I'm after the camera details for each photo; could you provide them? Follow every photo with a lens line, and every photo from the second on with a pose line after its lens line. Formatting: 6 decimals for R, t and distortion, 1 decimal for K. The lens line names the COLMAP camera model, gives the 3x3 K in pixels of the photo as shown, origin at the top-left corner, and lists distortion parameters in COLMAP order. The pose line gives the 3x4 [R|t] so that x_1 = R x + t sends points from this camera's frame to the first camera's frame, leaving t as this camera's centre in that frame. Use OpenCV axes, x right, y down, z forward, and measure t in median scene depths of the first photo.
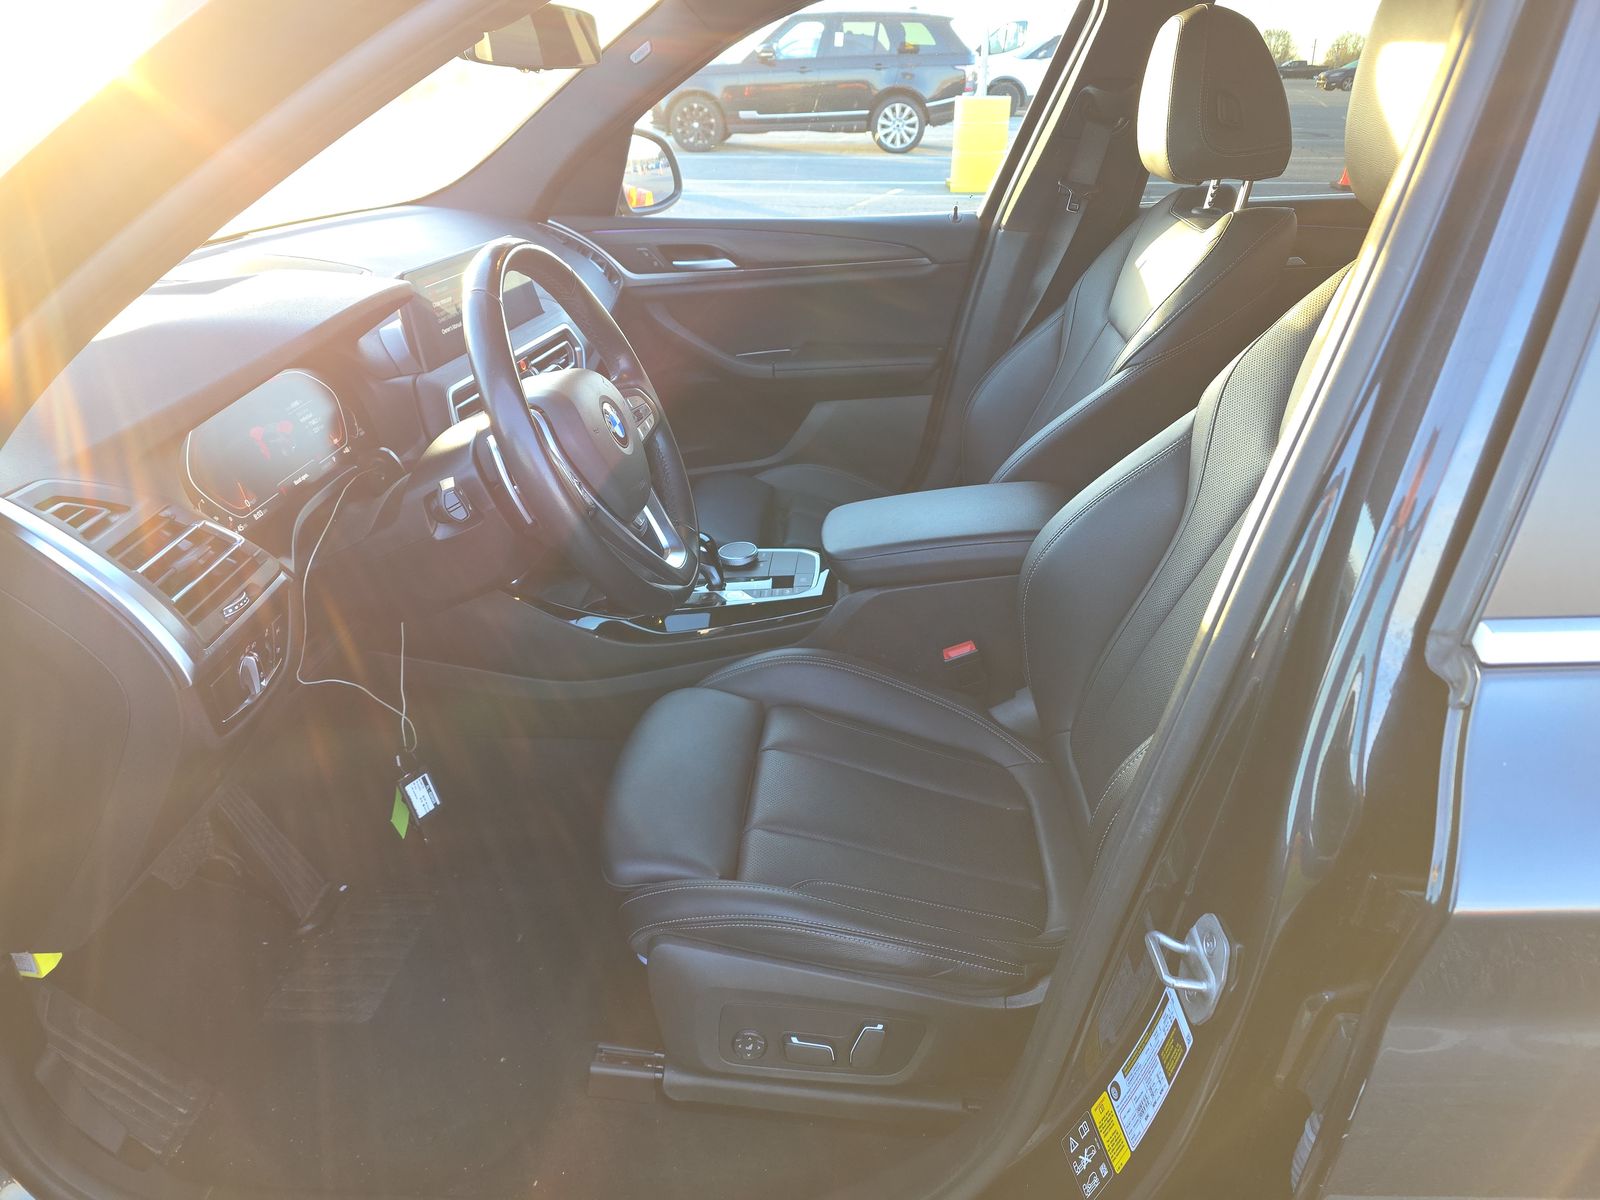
lens RADIAL K [[1078.6, 0, 808.5], [0, 1078.6, 585.6], [0, 0, 1]] dist [0.050899, -0.028173]
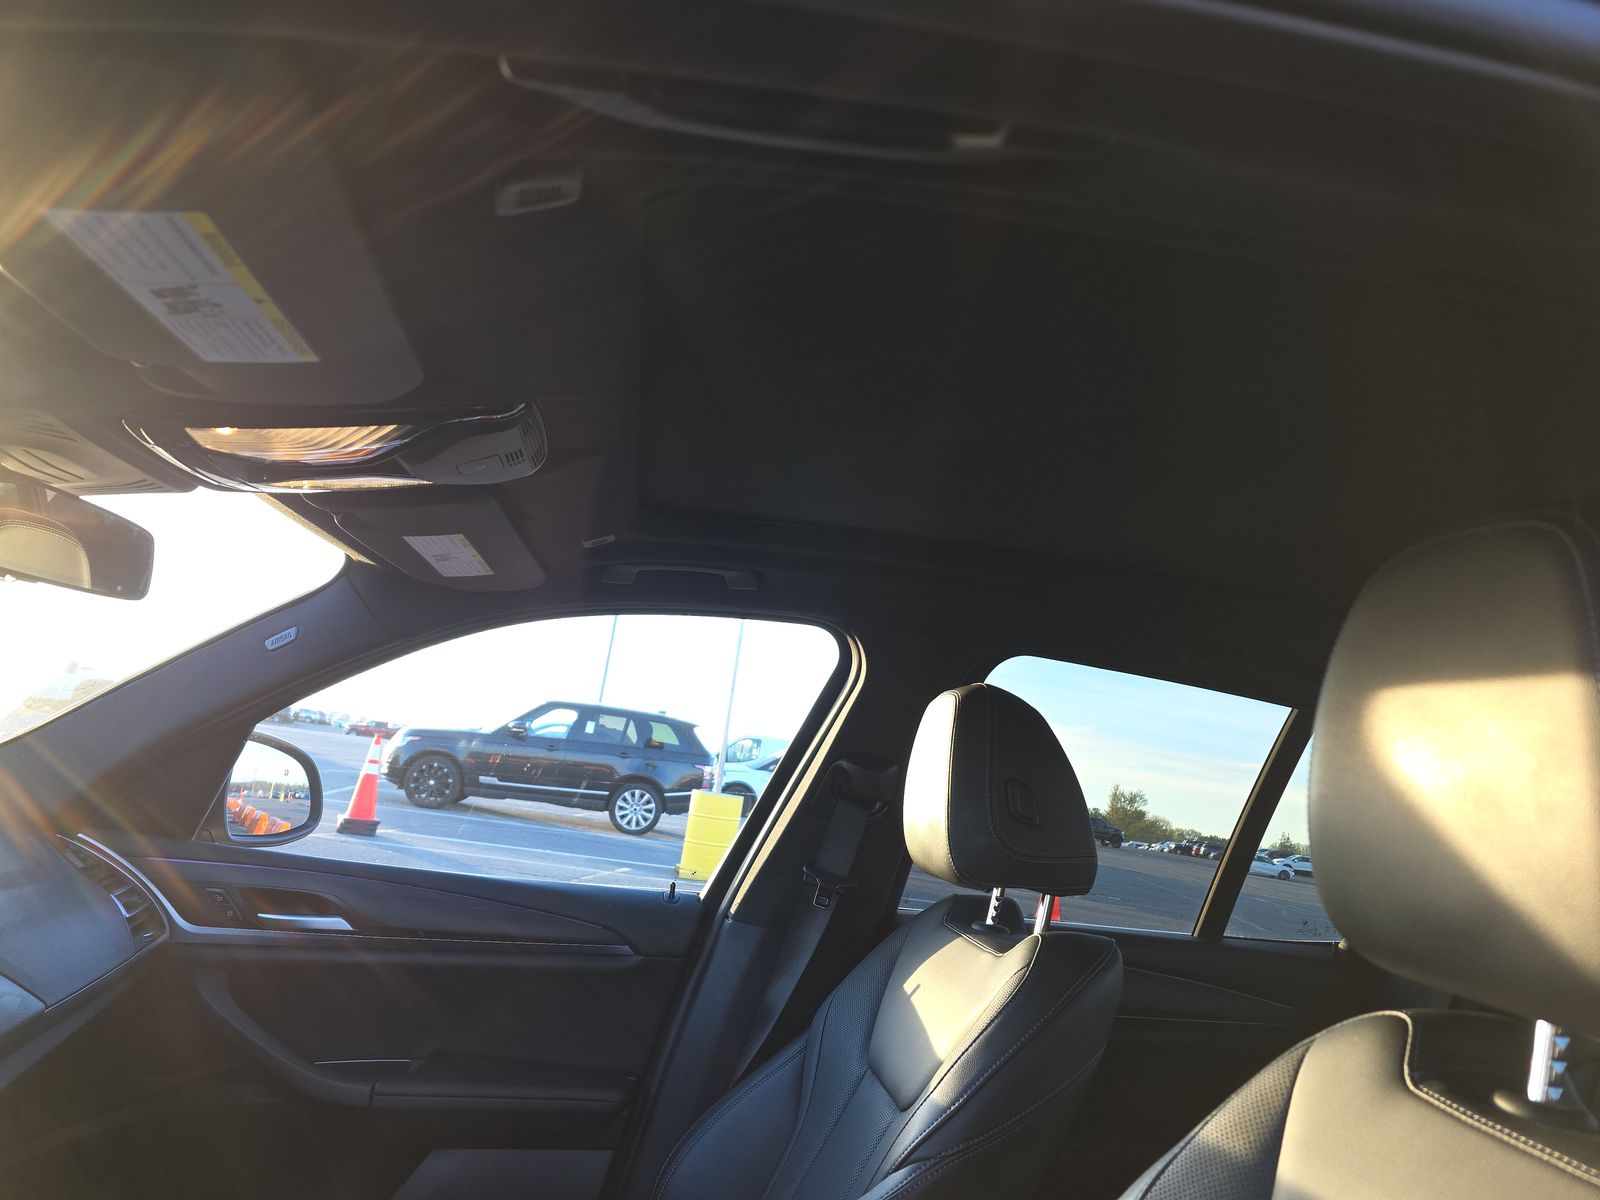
lens RADIAL K [[1078.6, 0, 802.2], [0, 1078.6, 586.3], [0, 0, 1]] dist [0.050899, -0.028173]
pose [[0.966855, 0.171364, 0.189276, 0.039178], [-0.031842, 0.816453, -0.576533, -0.073791], [-0.253332, 0.551397, 0.794849, 0.228639]]
